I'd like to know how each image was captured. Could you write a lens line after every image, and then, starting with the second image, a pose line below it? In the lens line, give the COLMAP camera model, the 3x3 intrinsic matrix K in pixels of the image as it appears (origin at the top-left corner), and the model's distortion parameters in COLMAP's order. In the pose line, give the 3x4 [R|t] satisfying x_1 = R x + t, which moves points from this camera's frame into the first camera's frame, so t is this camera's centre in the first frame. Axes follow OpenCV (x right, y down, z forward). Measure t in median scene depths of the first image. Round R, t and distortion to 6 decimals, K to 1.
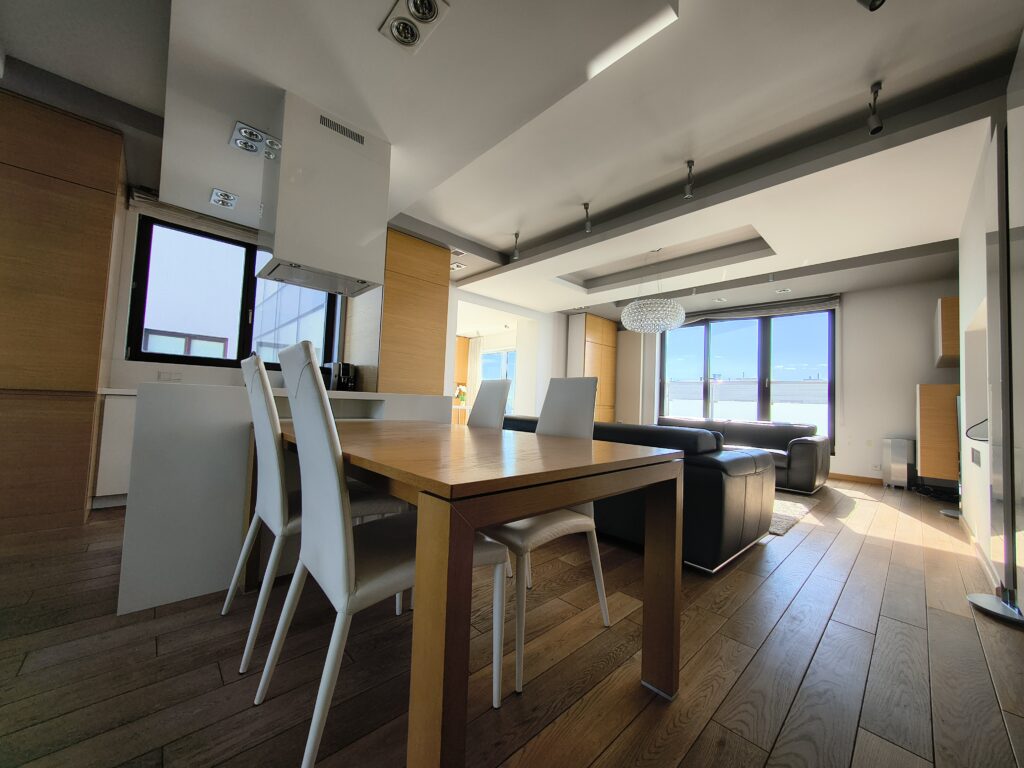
lens RADIAL K [[384.2, 0, 508.0], [0, 384.2, 380.3], [0, 0, 1]] dist [0.000788, -0.000087]
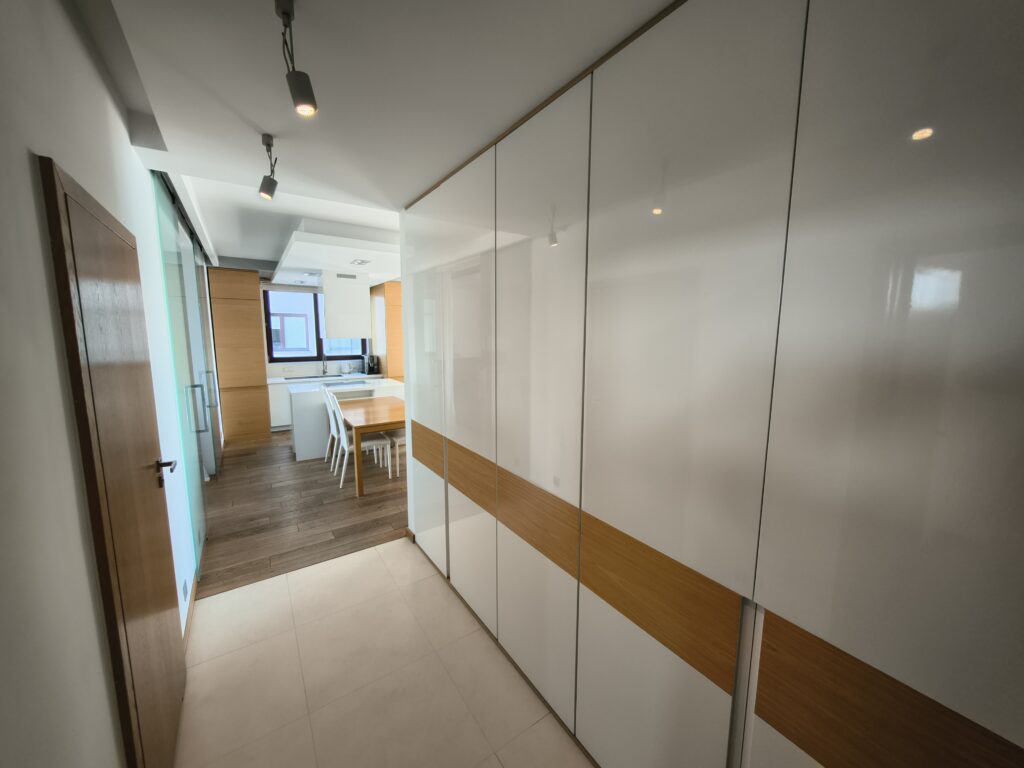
lens RADIAL K [[384.9, 0, 510.3], [0, 384.9, 379.5], [0, 0, 1]] dist [-0.001500, 0.000126]
pose [[0.987521, -0.020060, -0.156207, 0.486696], [0.047112, 0.984064, 0.171461, -0.206661], [0.150279, -0.176680, 0.972728, -0.661428]]
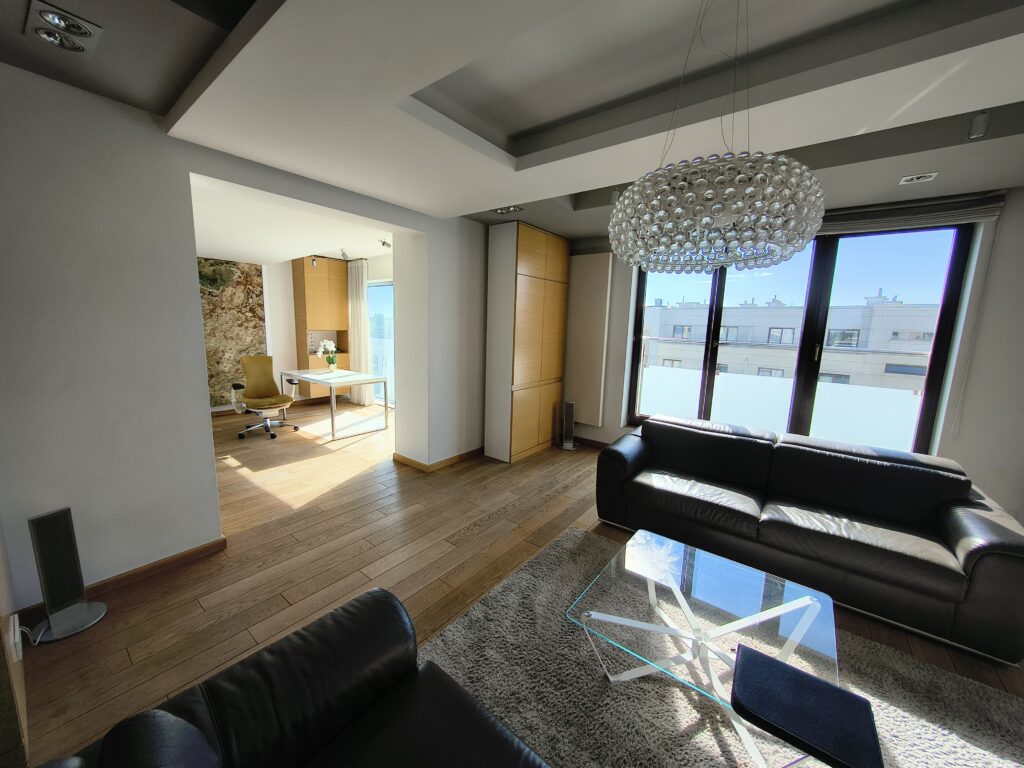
lens RADIAL K [[384.9, 0, 510.3], [0, 384.9, 379.5], [0, 0, 1]] dist [-0.001500, 0.000126]
pose [[0.987516, -0.034441, 0.153707, 0.167781], [0.002740, 0.979411, 0.201856, -0.107889], [-0.157495, -0.198915, 0.967279, 0.714814]]
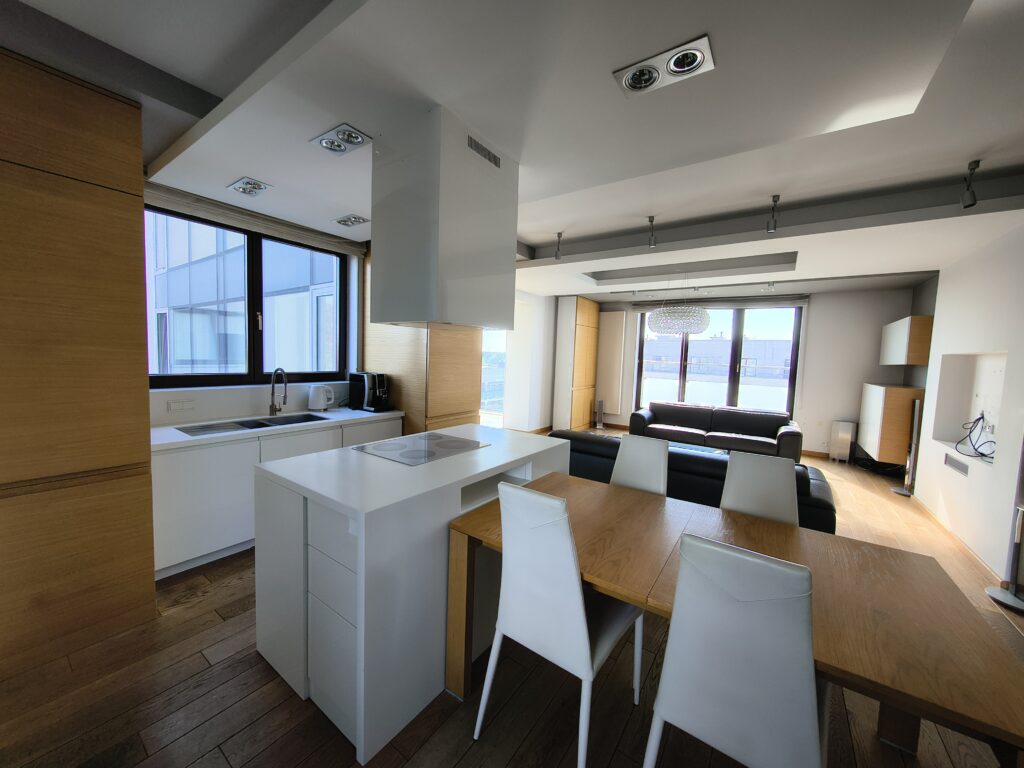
lens RADIAL K [[384.9, 0, 510.3], [0, 384.9, 379.5], [0, 0, 1]] dist [-0.001500, 0.000126]
pose [[0.978826, -0.019945, 0.203718, -0.296003], [-0.006043, 0.991992, 0.126154, -0.141945], [-0.204603, -0.124713, 0.970868, 0.062533]]
